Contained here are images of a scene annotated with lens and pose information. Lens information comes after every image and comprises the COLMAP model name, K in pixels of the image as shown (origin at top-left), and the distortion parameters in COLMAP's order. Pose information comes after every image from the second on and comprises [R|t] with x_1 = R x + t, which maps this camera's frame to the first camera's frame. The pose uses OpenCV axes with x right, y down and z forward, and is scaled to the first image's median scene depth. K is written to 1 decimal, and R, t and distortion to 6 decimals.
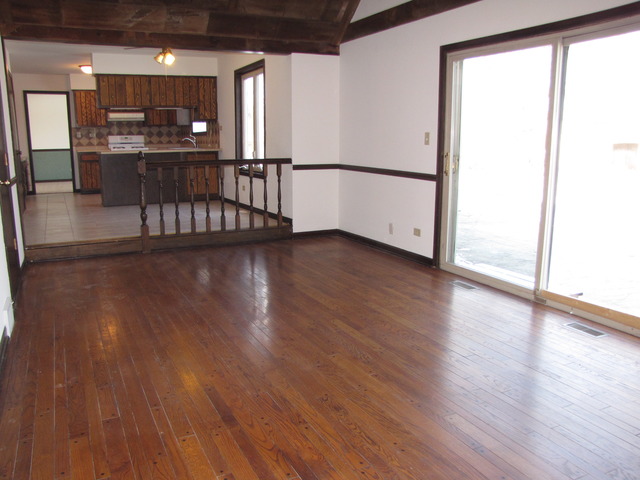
lens RADIAL K [[524.4, 0, 316.9], [0, 524.4, 249.8], [0, 0, 1]] dist [-0.228600, 0.281969]
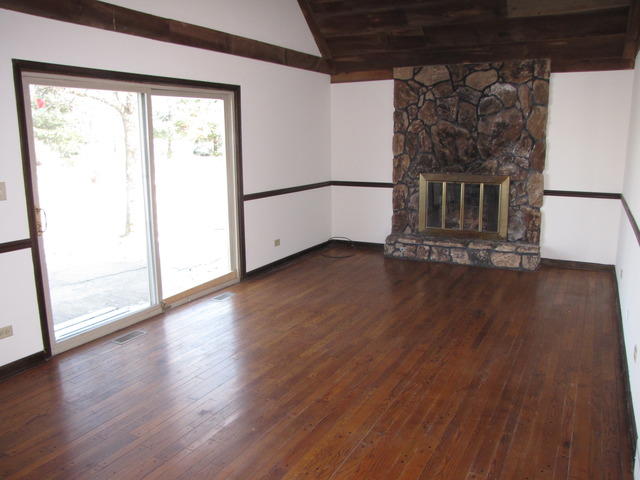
lens RADIAL K [[526.1, 0, 309.0], [0, 526.1, 239.2], [0, 0, 1]] dist [-0.157381, 0.147912]
pose [[-0.555351, -0.155865, 0.816879, -0.719648], [0.187940, 0.933343, 0.305857, -0.365025], [-0.810101, 0.323383, -0.489040, 1.302924]]
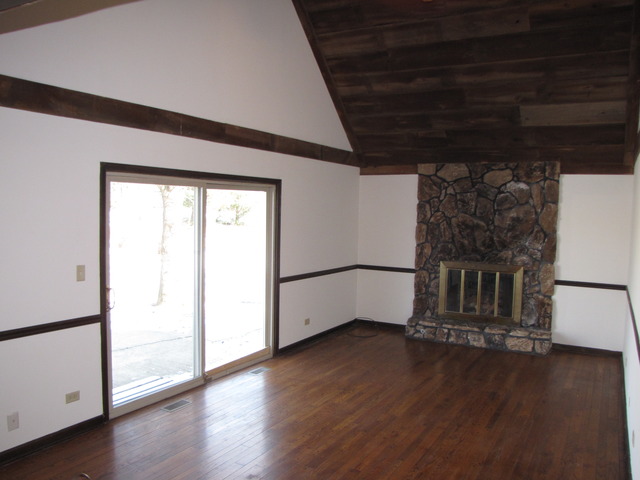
lens RADIAL K [[524.3, 0, 318.0], [0, 524.3, 247.5], [0, 0, 1]] dist [-0.158424, 0.134596]
pose [[-0.539689, -0.077484, 0.838291, -0.800422], [0.156377, 0.969199, 0.190259, -0.441773], [-0.827213, 0.233771, -0.510950, 1.394315]]
